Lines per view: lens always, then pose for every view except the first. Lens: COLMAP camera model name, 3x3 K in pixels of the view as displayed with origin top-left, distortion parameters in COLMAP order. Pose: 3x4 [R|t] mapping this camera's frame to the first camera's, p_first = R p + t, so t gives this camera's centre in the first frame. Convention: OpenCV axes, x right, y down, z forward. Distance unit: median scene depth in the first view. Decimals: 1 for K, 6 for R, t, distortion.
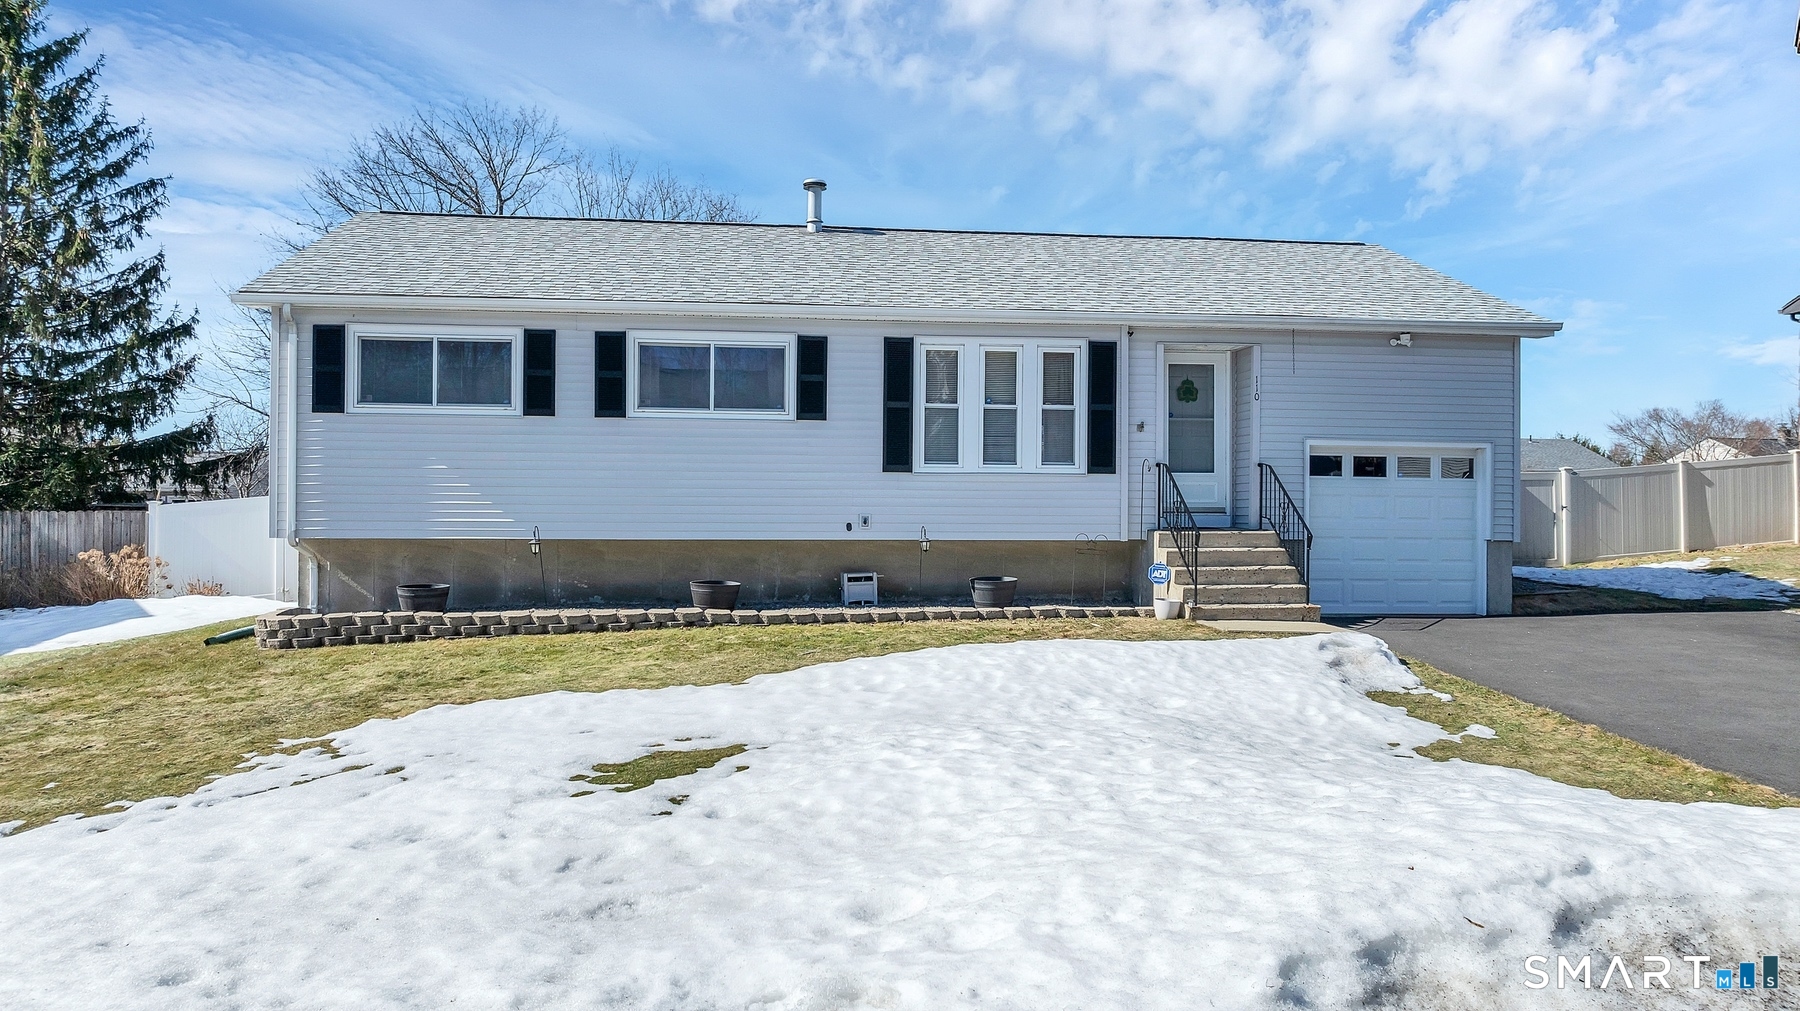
lens RADIAL K [[1264.1, 0, 900.0], [0, 1264.1, 505.5], [0, 0, 1]] dist [-0.015801, 0.000214]
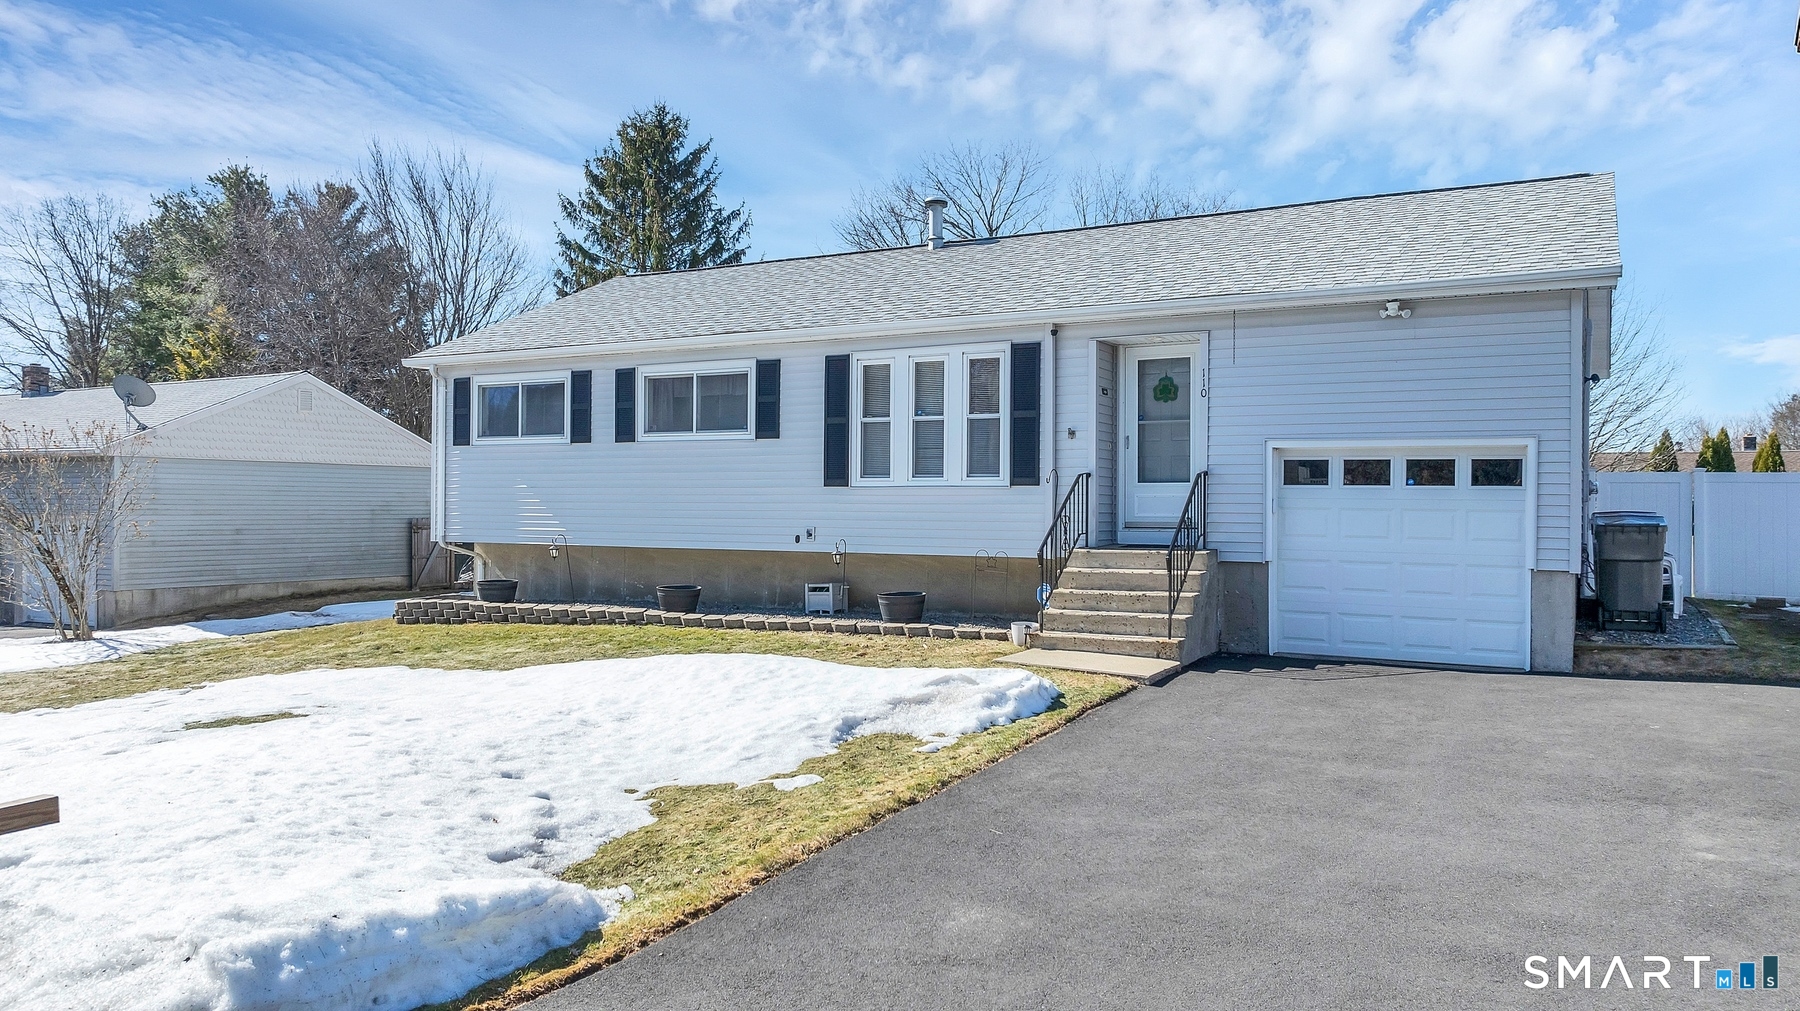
lens RADIAL K [[1264.1, 0, 900.0], [0, 1264.1, 505.5], [0, 0, 1]] dist [-0.015801, 0.000214]
pose [[0.809622, -0.001130, -0.586951, 0.636761], [-0.001656, 0.999990, -0.004209, -0.006678], [0.586950, 0.004379, 0.809611, 0.198627]]
